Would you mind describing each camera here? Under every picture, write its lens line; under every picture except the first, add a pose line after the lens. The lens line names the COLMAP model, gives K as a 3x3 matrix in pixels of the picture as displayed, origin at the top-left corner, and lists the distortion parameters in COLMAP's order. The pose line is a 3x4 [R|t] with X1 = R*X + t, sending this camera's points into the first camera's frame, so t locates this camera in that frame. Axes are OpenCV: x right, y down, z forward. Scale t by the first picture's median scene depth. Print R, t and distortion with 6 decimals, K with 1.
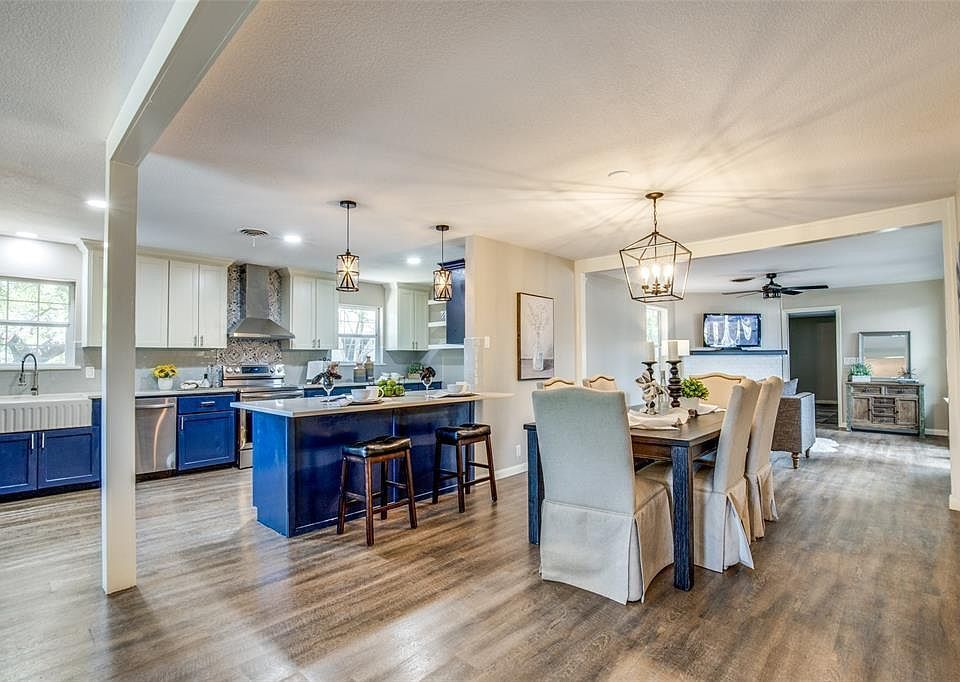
lens RADIAL K [[473.0, 0, 489.8], [0, 473.0, 348.8], [0, 0, 1]] dist [-0.033037, 0.002389]
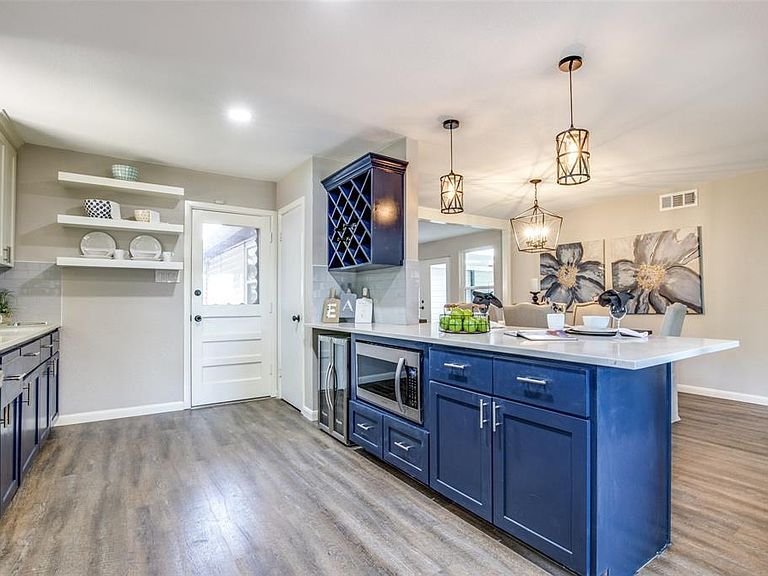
lens RADIAL K [[399.3, 0, 383.1], [0, 399.3, 292.8], [0, 0, 1]] dist [-0.024168, 0.001820]
pose [[0.230805, 0.024779, 0.972685, -0.862149], [-0.022064, 0.999552, -0.020228, 0.058024], [-0.972750, -0.016792, 0.231248, 1.029663]]
